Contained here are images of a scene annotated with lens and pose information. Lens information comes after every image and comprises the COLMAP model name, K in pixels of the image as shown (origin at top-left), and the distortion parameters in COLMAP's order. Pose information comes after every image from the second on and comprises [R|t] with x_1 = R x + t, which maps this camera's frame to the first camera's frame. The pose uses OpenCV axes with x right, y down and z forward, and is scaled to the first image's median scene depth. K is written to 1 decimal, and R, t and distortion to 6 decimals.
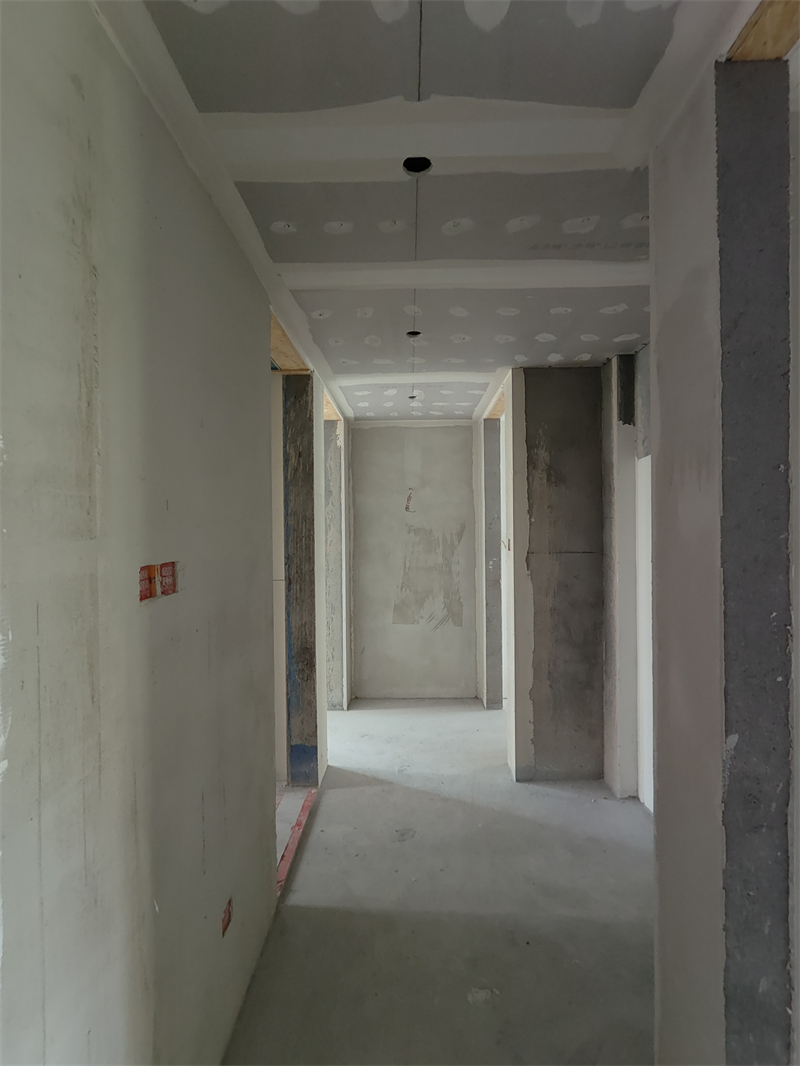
lens RADIAL K [[487.2, 0, 401.6], [0, 487.2, 531.3], [0, 0, 1]] dist [-0.001936, 0.001127]
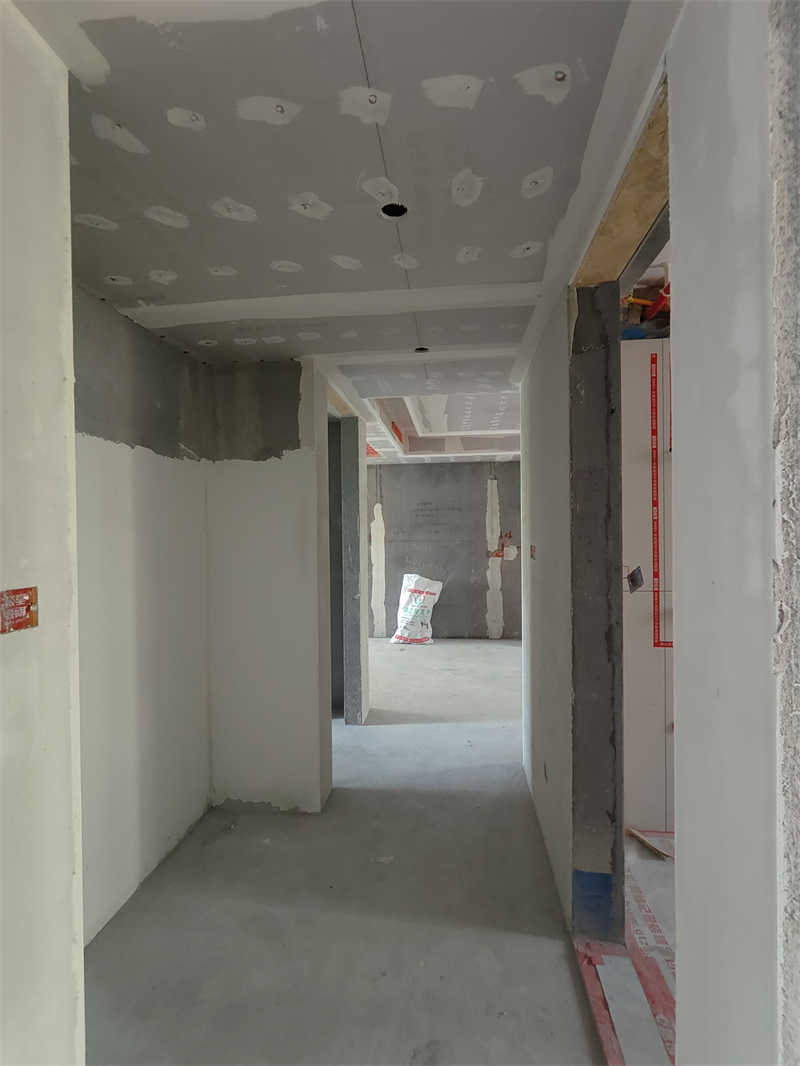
lens RADIAL K [[487.2, 0, 401.6], [0, 487.2, 531.3], [0, 0, 1]] dist [-0.001936, 0.001127]
pose [[-0.995151, 0.021830, 0.095905, -0.028832], [0.022529, 0.999727, 0.006215, -0.016087], [-0.095743, 0.008346, -0.995371, 1.436011]]
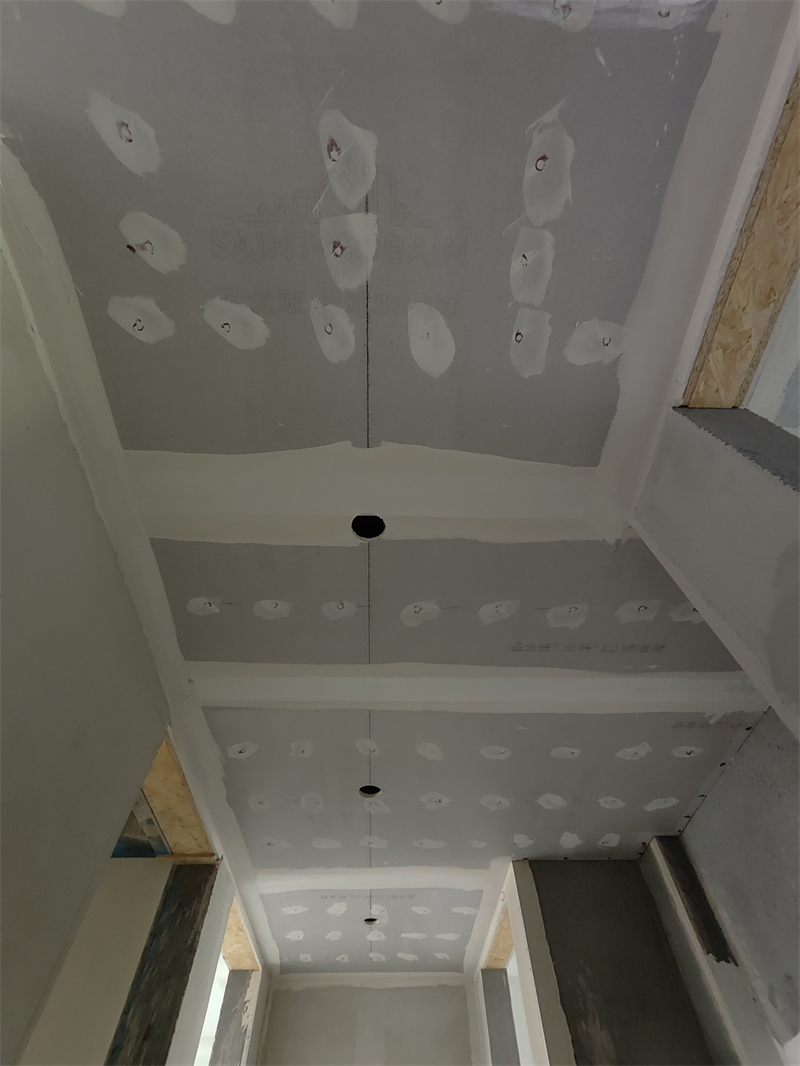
lens RADIAL K [[487.2, 0, 401.6], [0, 487.2, 531.3], [0, 0, 1]] dist [-0.001936, 0.001127]
pose [[0.998753, 0.038011, 0.032365, 0.030773], [0.006503, 0.543721, -0.839241, -0.008597], [-0.049498, 0.838405, 0.542796, 0.257103]]
